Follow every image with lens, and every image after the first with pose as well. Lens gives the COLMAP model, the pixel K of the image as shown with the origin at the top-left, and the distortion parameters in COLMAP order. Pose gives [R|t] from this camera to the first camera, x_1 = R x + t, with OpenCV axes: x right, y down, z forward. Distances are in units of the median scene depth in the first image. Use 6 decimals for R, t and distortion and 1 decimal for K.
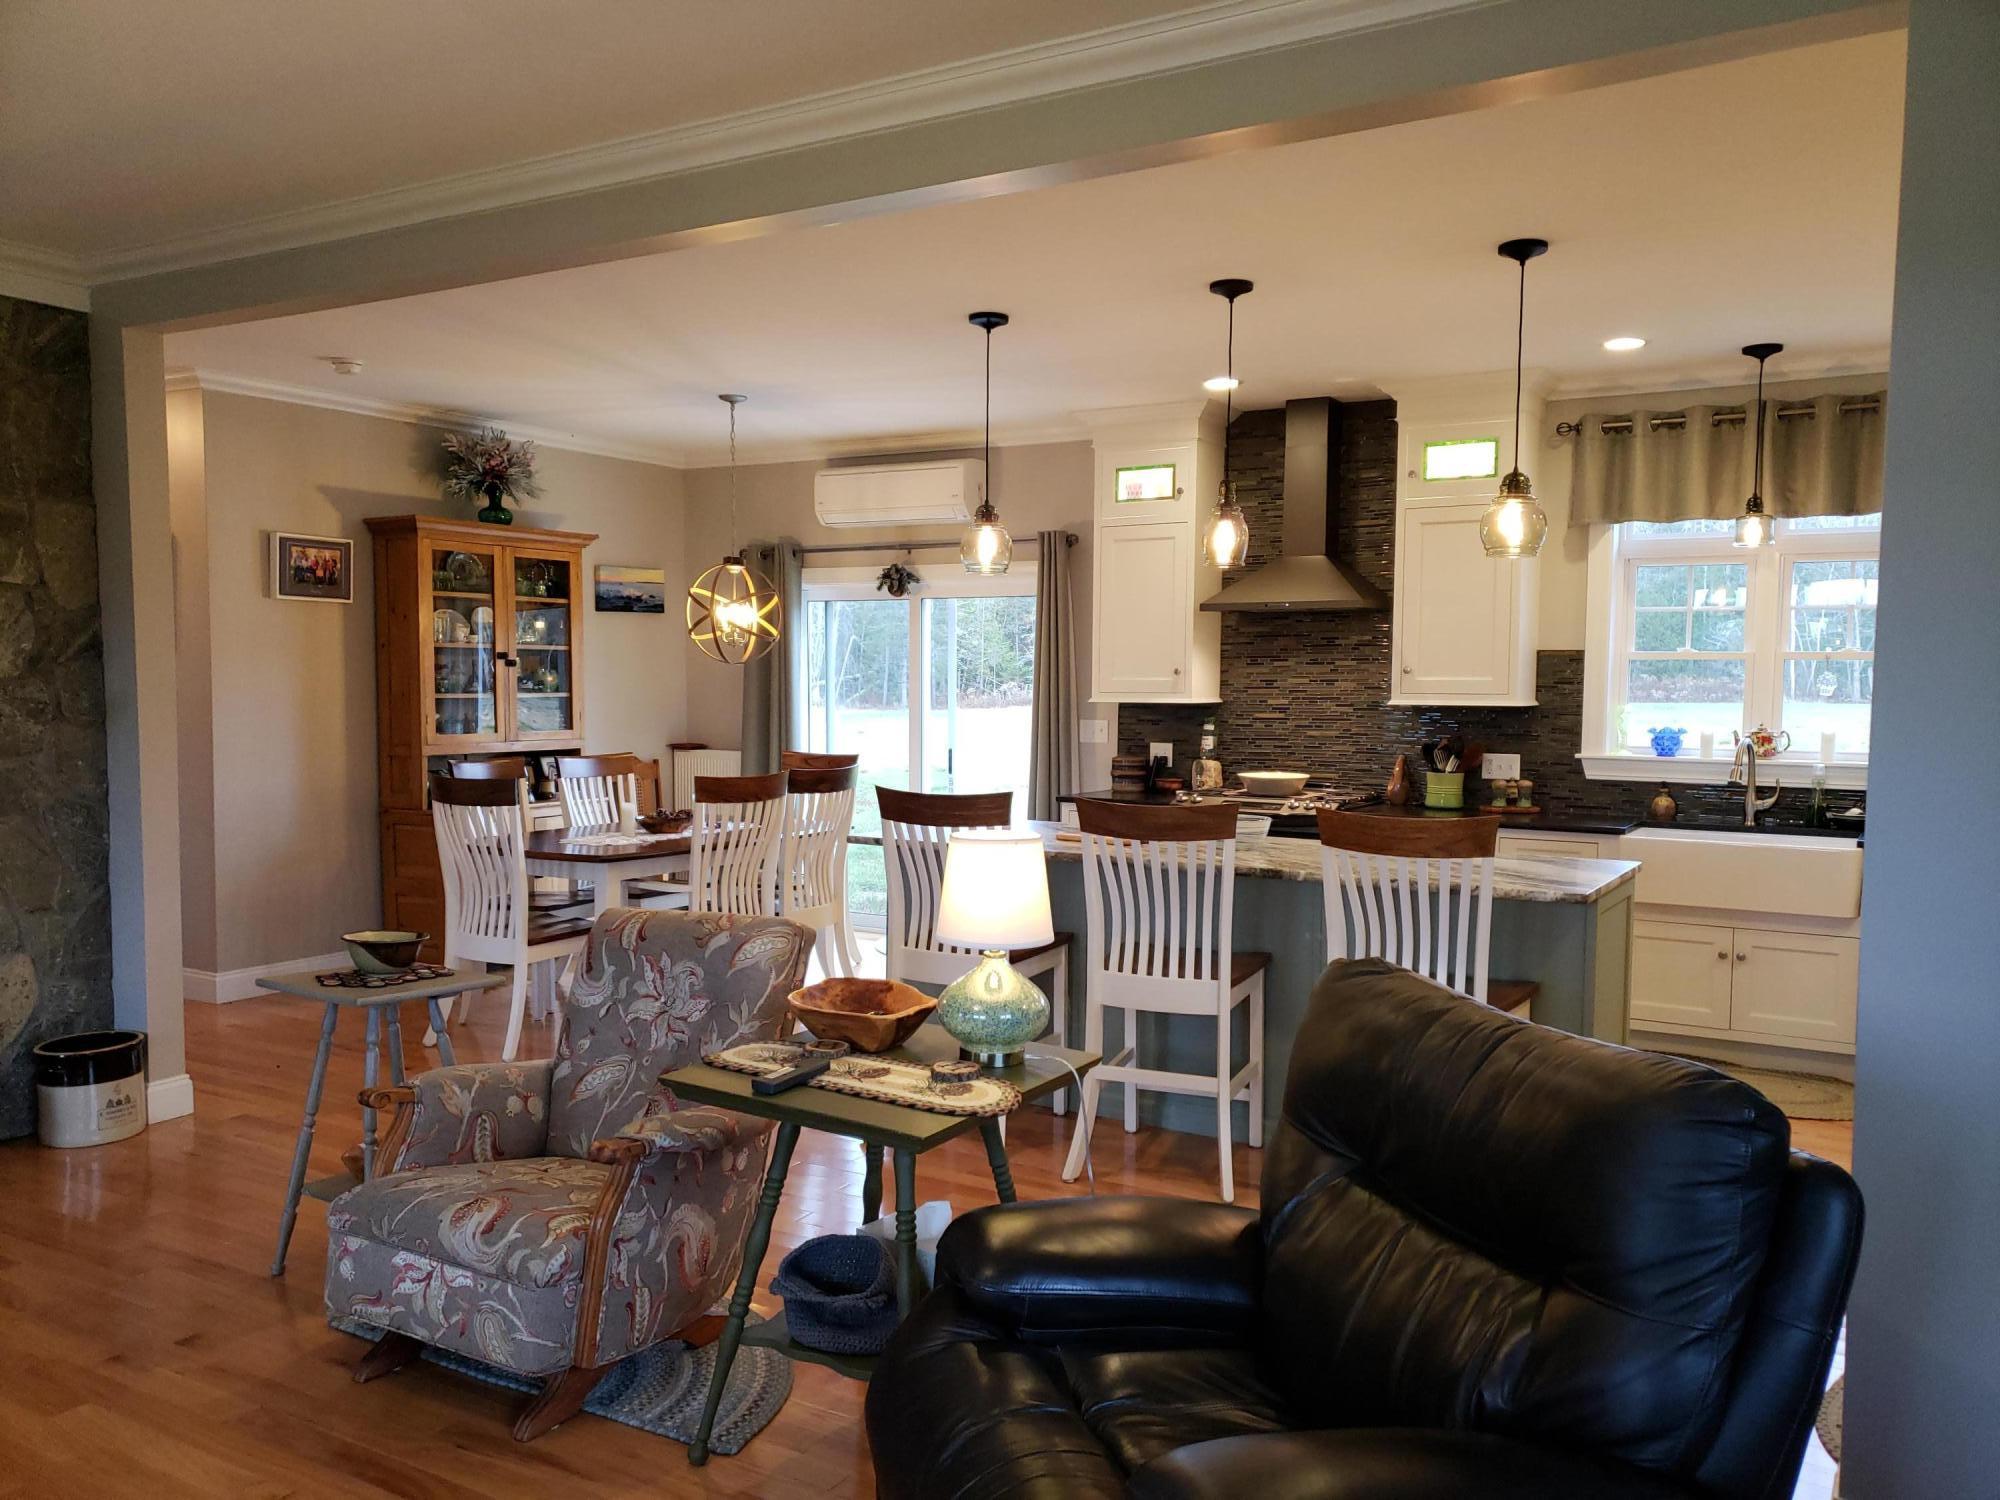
lens RADIAL K [[1577.2, 0, 1013.4], [0, 1577.2, 777.9], [0, 0, 1]] dist [0.081029, -0.065941]
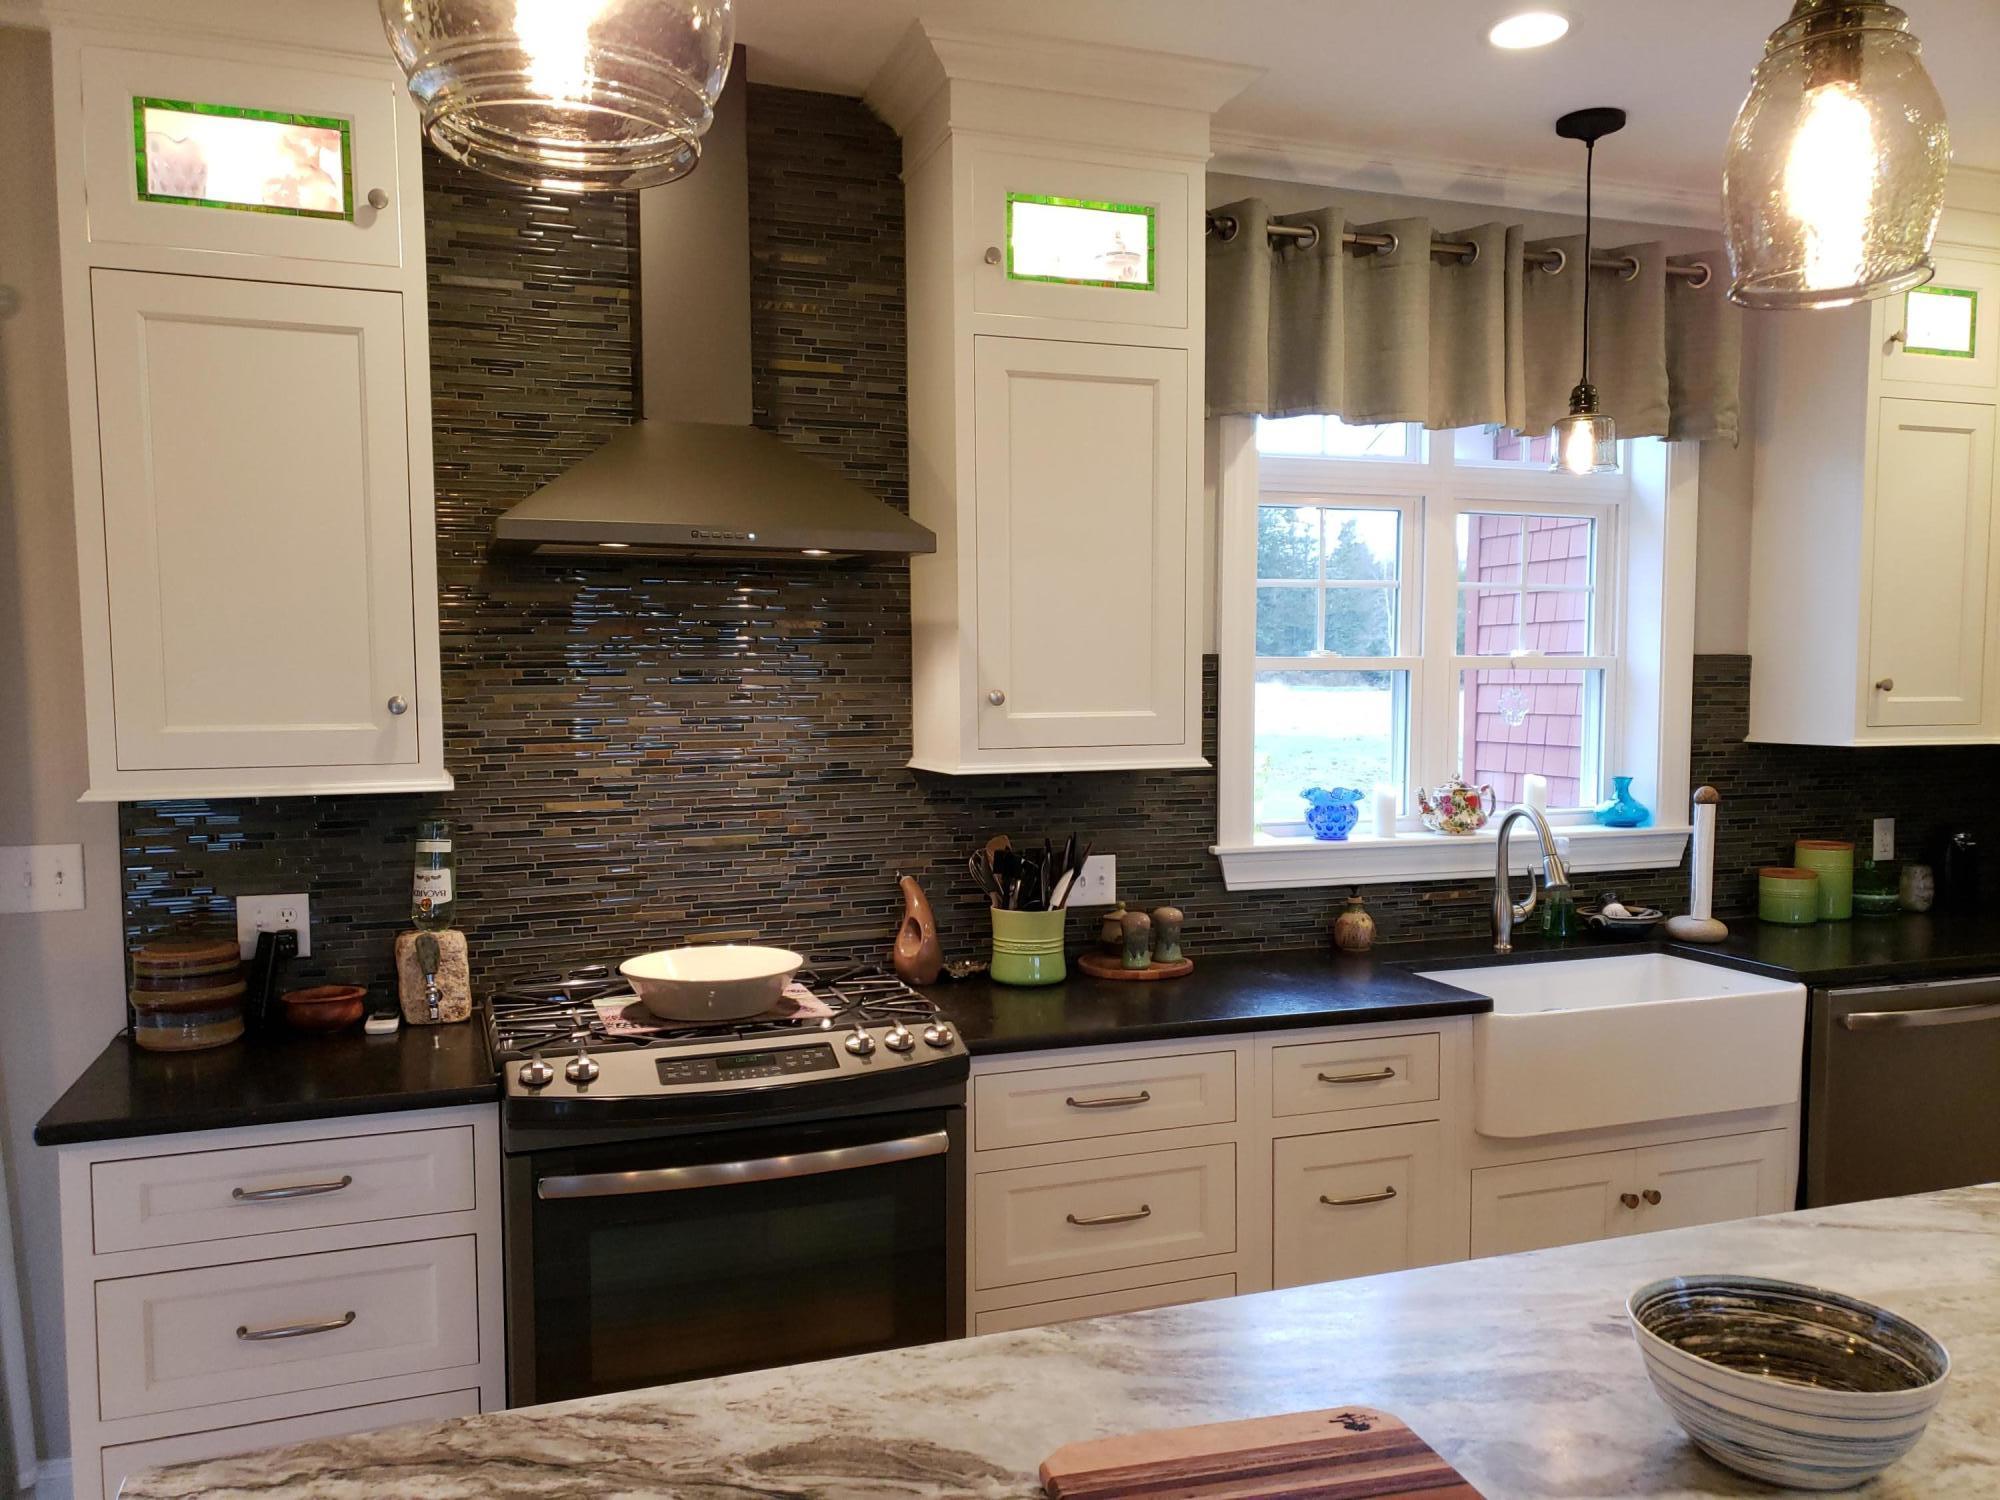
lens RADIAL K [[1577.2, 0, 1013.4], [0, 1577.2, 777.9], [0, 0, 1]] dist [0.081029, -0.065941]
pose [[0.628428, -0.064070, 0.775225, -0.099520], [0.058213, 0.997681, 0.035266, -0.060312], [-0.775687, 0.022966, 0.630700, 0.710207]]
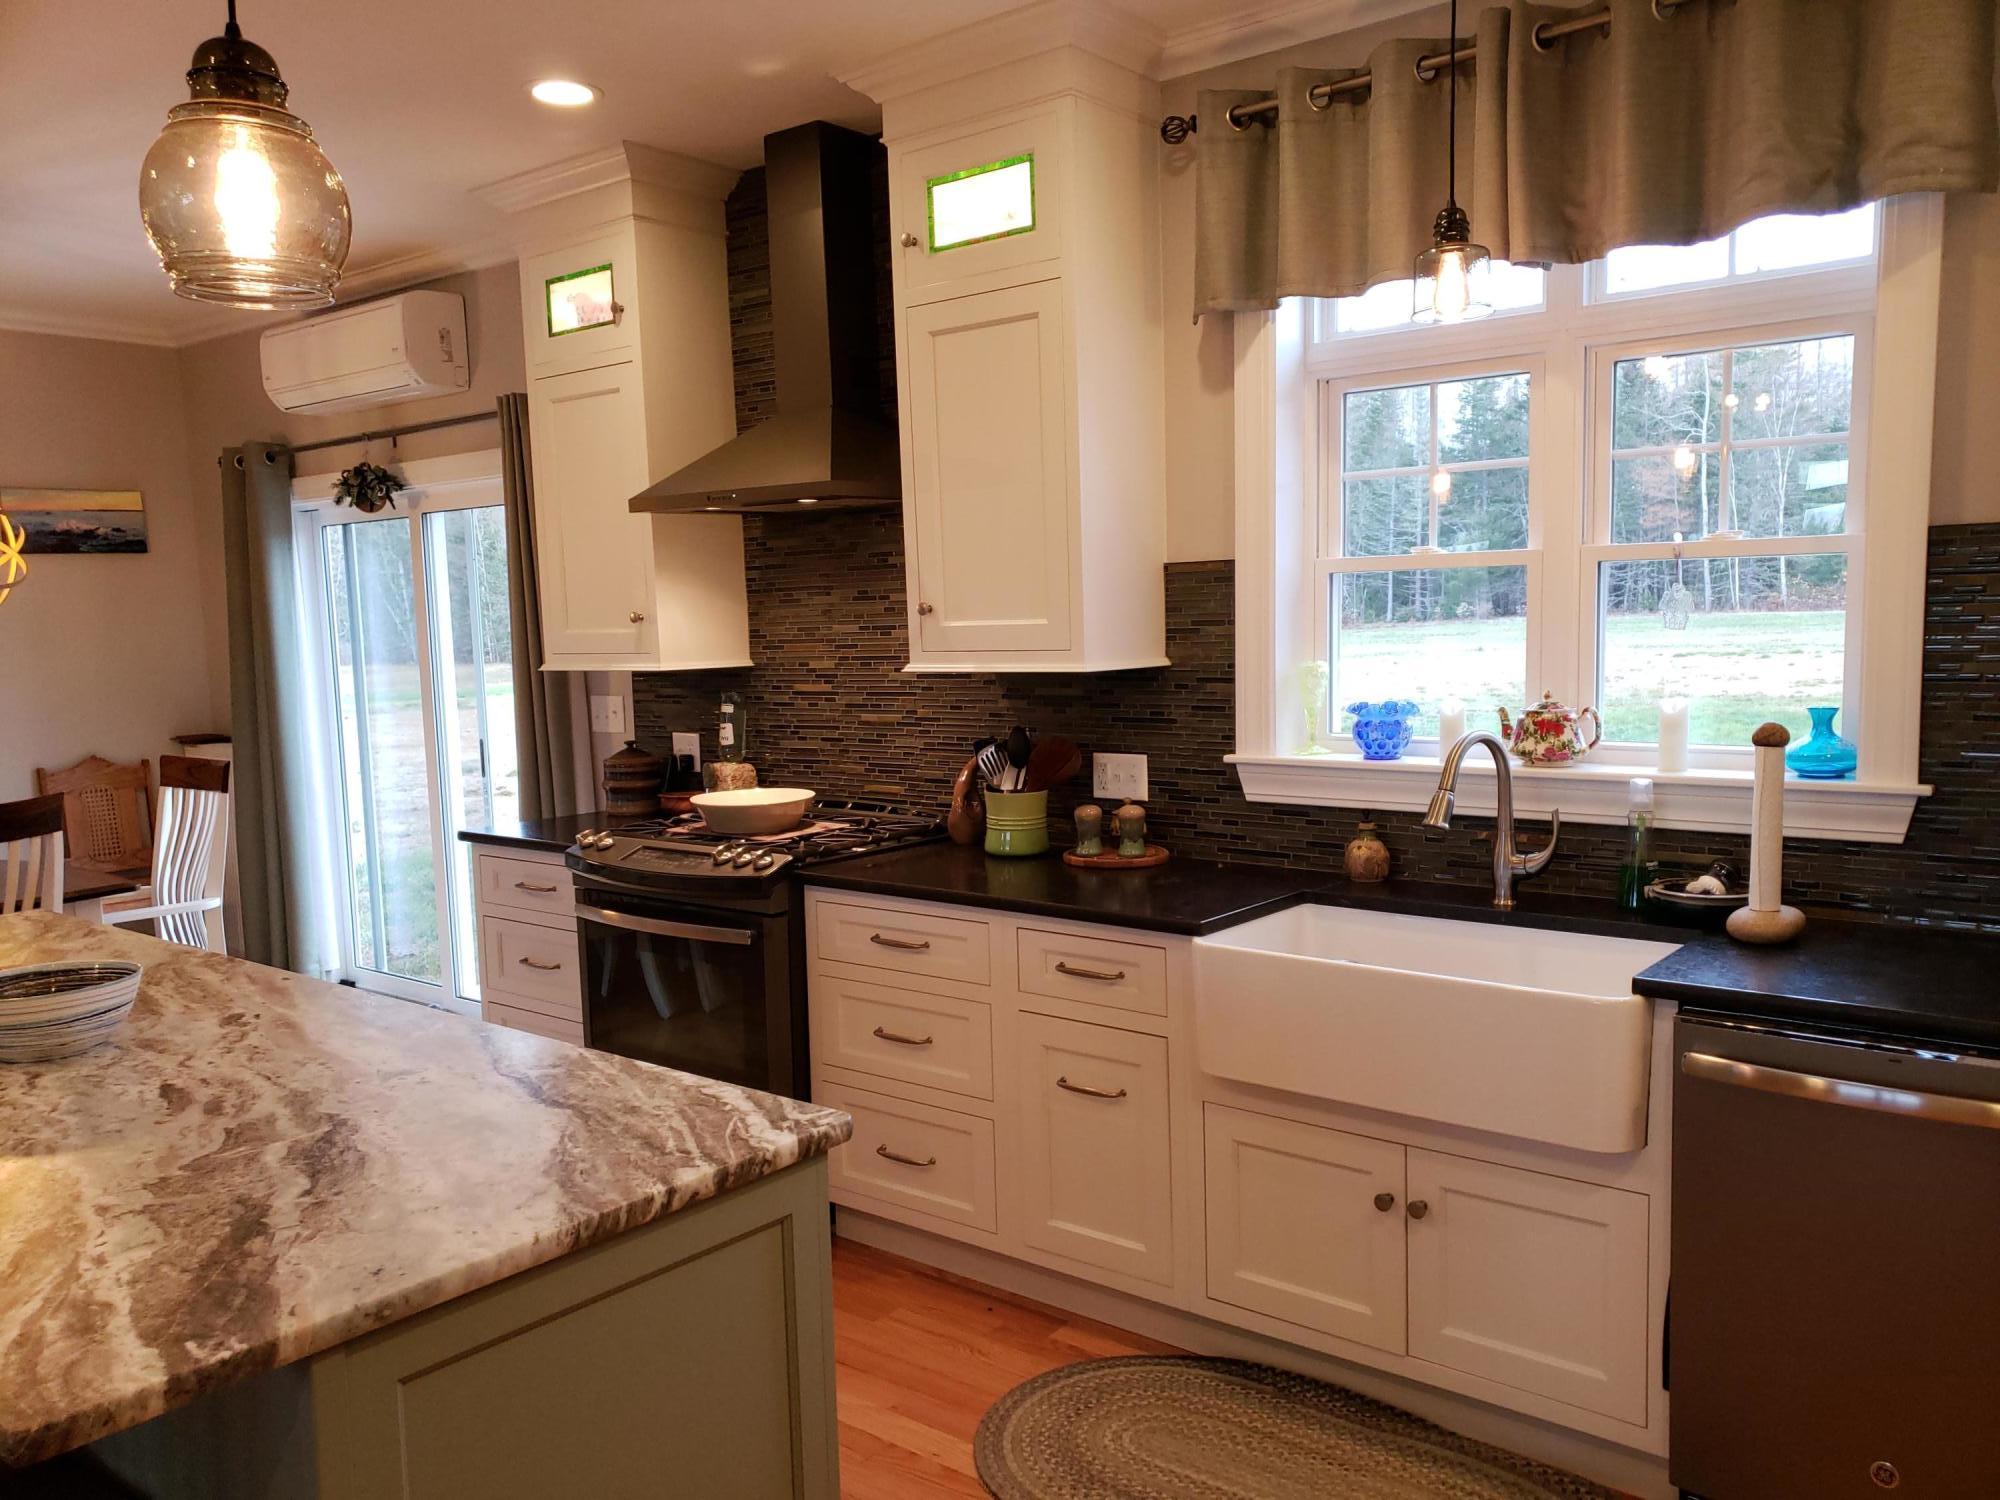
lens RADIAL K [[1577.2, 0, 1013.4], [0, 1577.2, 777.9], [0, 0, 1]] dist [0.081029, -0.065941]
pose [[0.988109, -0.023037, -0.152022, 0.358634], [0.030557, 0.998412, 0.047316, -0.034247], [0.150691, -0.051399, 0.987244, 0.461066]]
